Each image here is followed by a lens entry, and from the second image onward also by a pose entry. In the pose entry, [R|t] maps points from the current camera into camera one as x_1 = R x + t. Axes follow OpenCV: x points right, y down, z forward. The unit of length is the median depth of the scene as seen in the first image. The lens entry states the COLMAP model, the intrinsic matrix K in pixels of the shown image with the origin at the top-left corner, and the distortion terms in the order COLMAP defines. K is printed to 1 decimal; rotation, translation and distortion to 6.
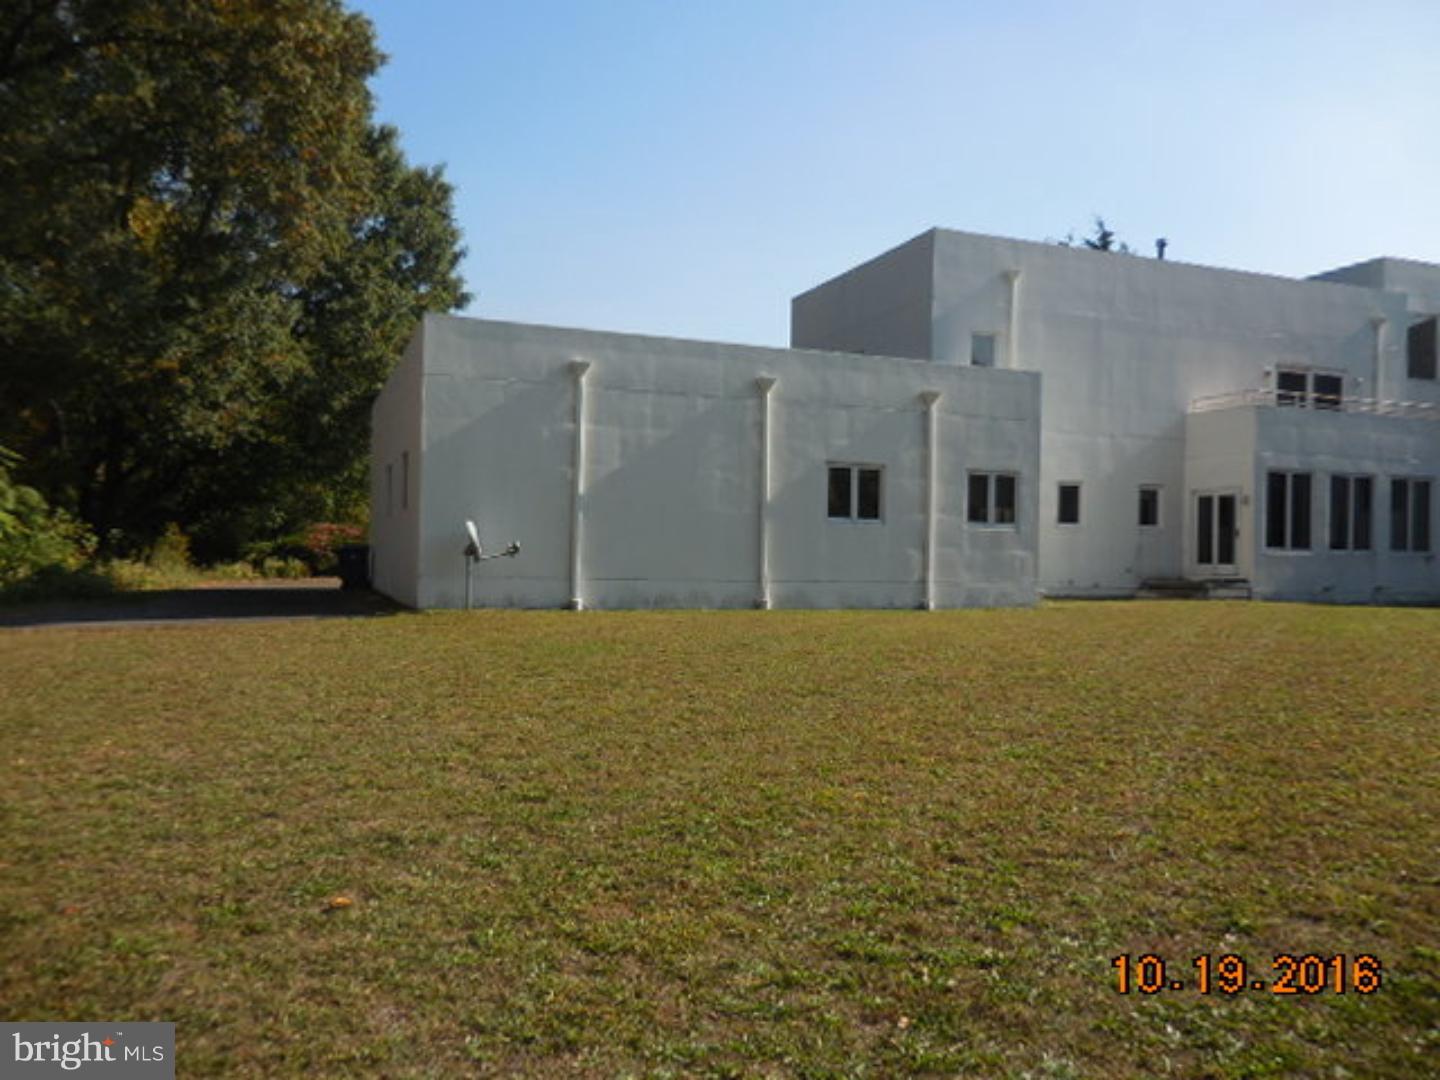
lens RADIAL K [[1098.1, 0, 720.0], [0, 1098.1, 540.0], [0, 0, 1]] dist [-0.000114, -0.001642]
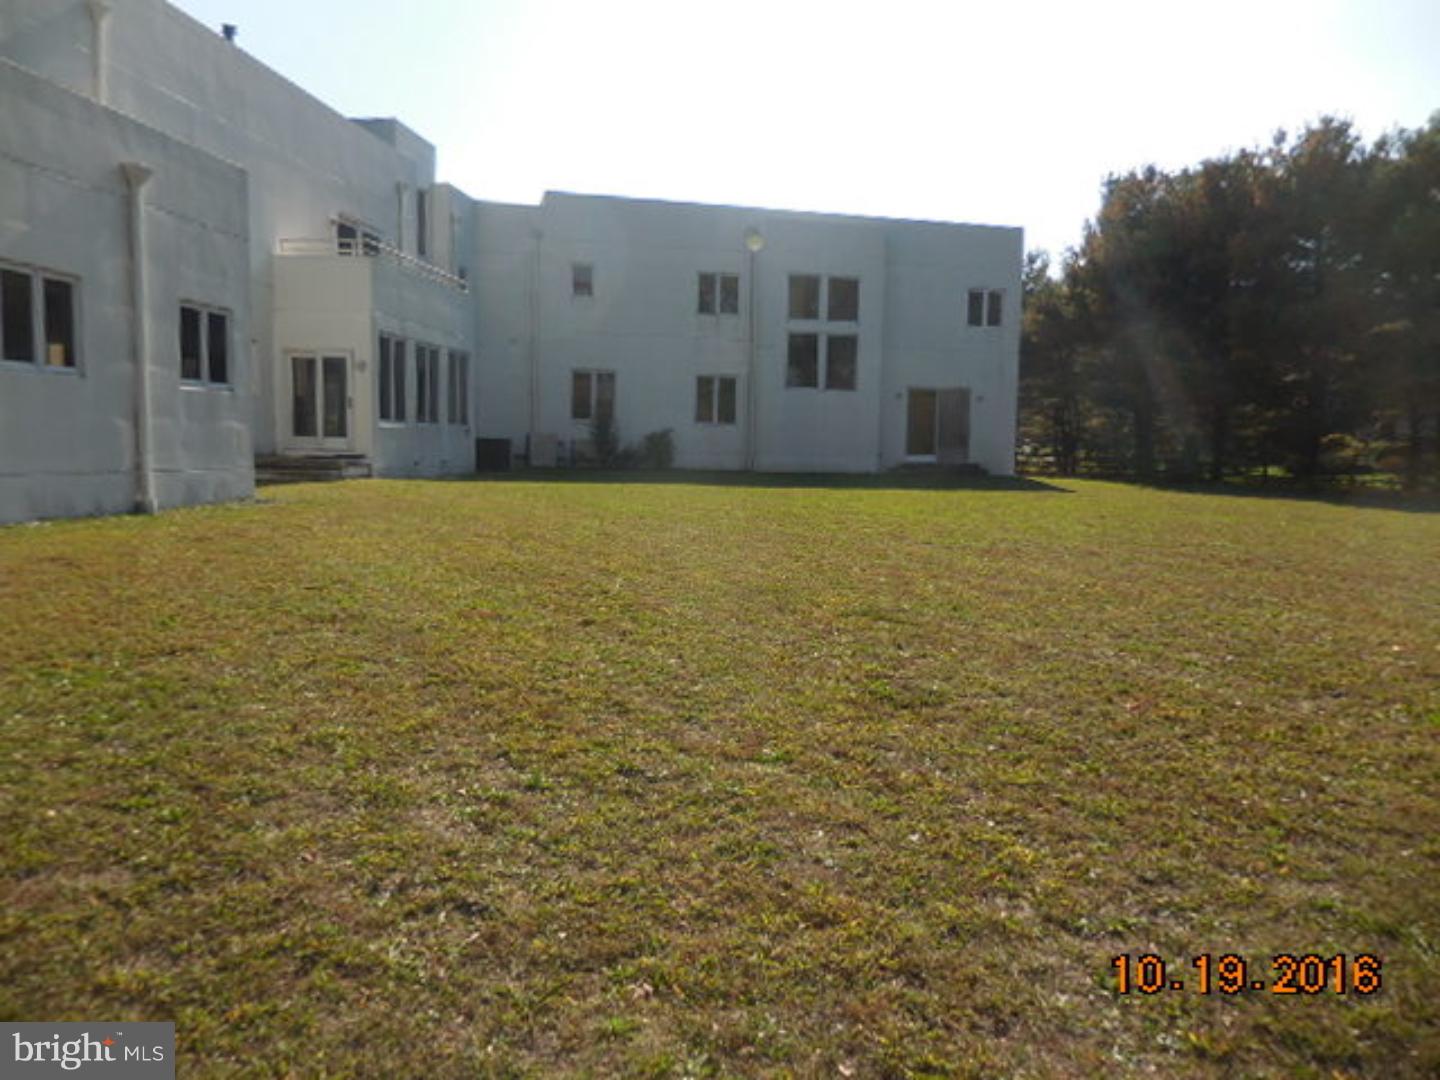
lens RADIAL K [[1098.1, 0, 720.0], [0, 1098.1, 540.0], [0, 0, 1]] dist [-0.000114, -0.001642]
pose [[0.429680, -0.088550, 0.898629, -0.243001], [-0.023547, 0.993743, 0.109182, 0.000396], [-0.902674, -0.068073, 0.424907, 0.411830]]
